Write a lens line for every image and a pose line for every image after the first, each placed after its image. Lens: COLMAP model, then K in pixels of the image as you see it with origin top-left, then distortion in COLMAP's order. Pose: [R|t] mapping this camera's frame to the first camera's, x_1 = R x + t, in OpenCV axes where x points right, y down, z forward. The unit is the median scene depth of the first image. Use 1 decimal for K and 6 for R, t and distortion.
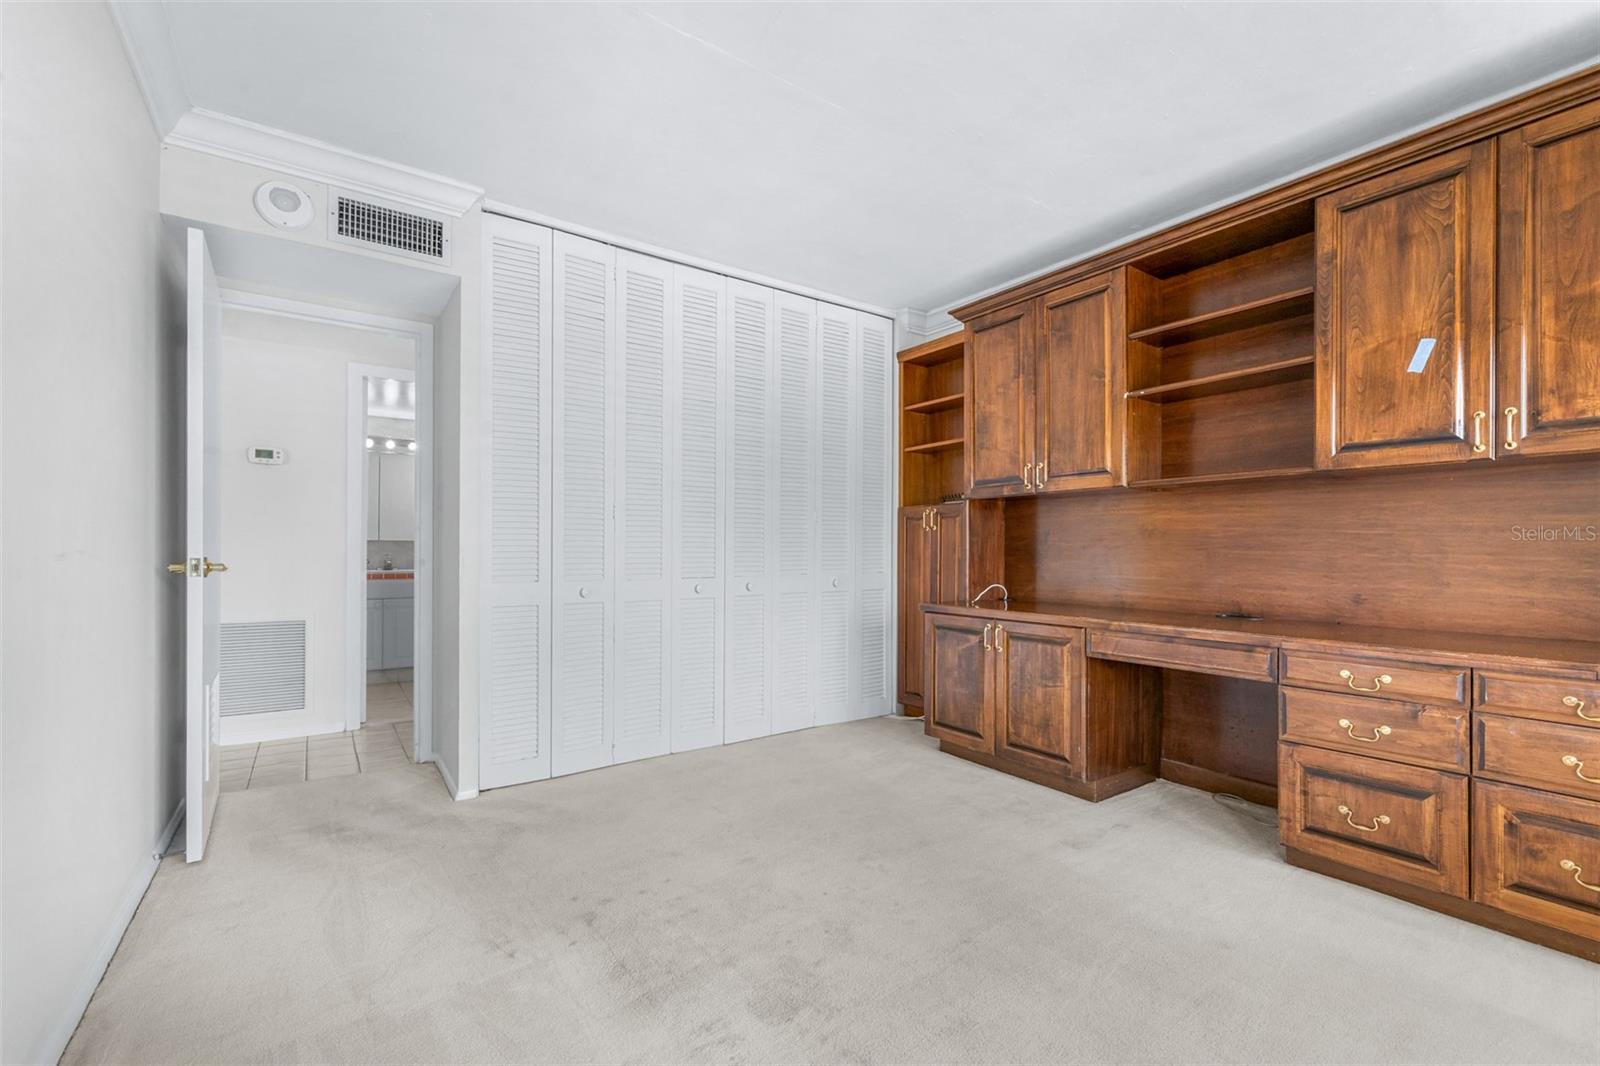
lens RADIAL K [[692.7, 0, 840.2], [0, 692.7, 548.7], [0, 0, 1]] dist [-0.000672, -0.000031]
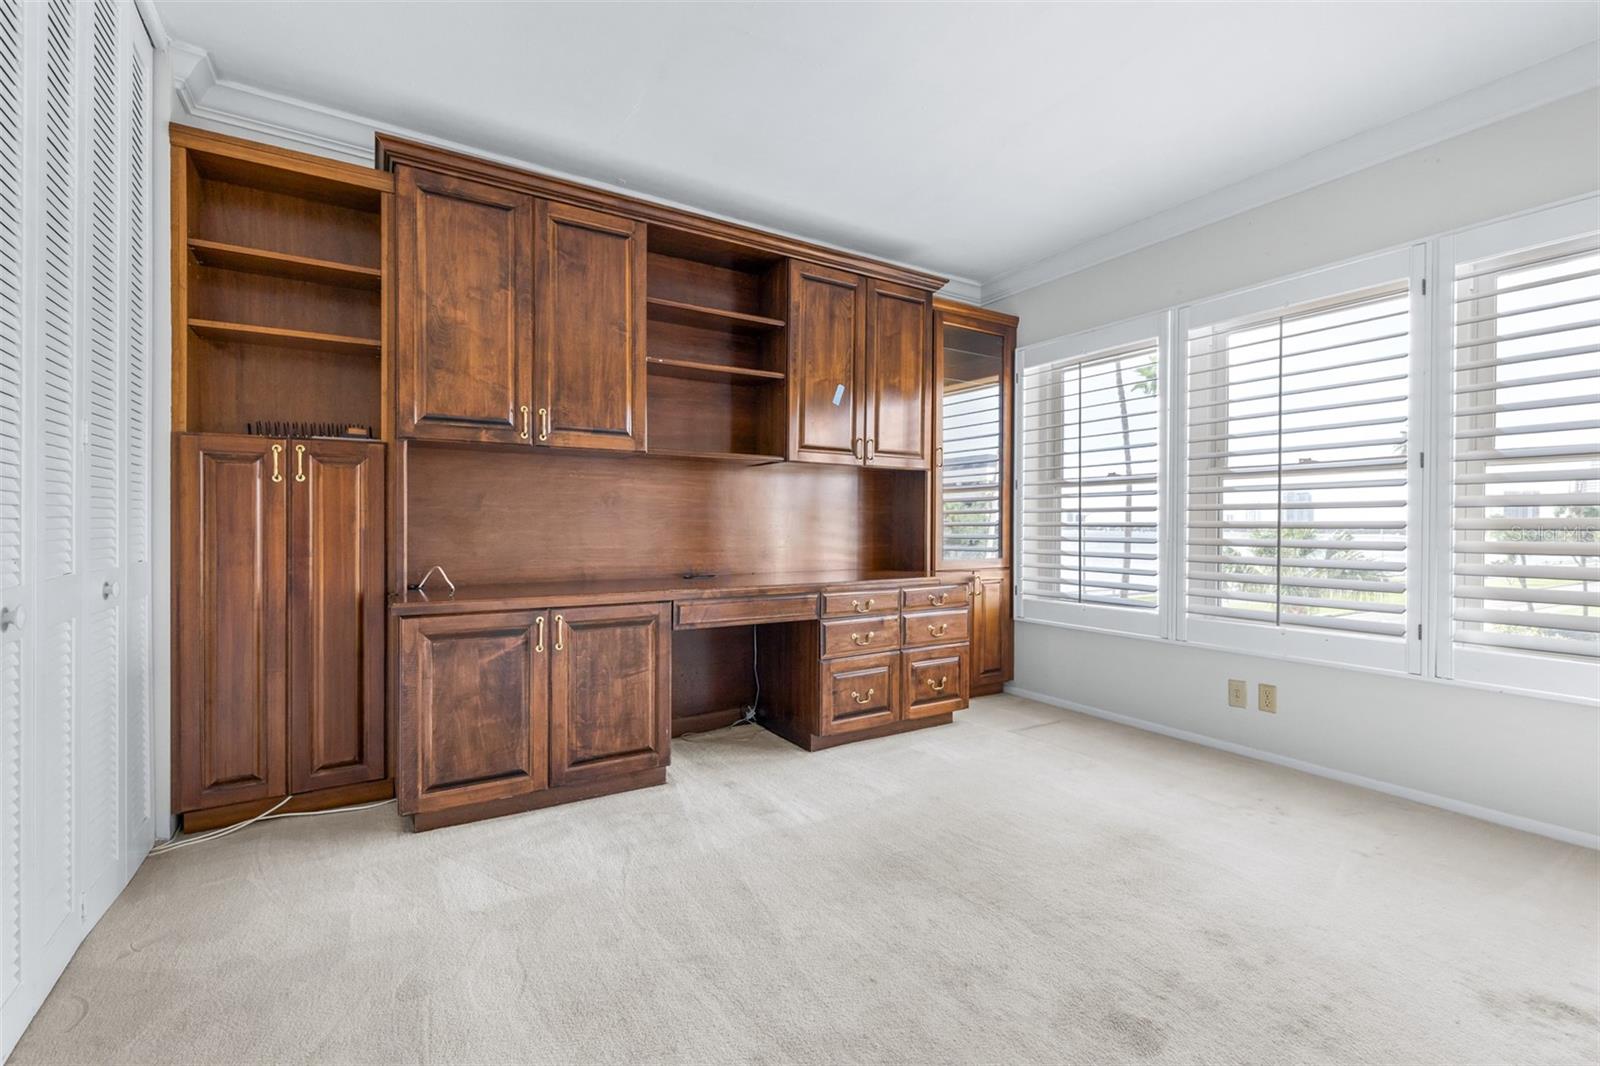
lens RADIAL K [[685.0, 0, 799.8], [0, 685.0, 525.4], [0, 0, 1]] dist [-0.001191, -0.000112]
pose [[0.088417, -0.008929, 0.996044, -0.501895], [-0.008774, 0.999914, 0.009742, 0.000698], [-0.996045, -0.009601, 0.088331, 0.669928]]
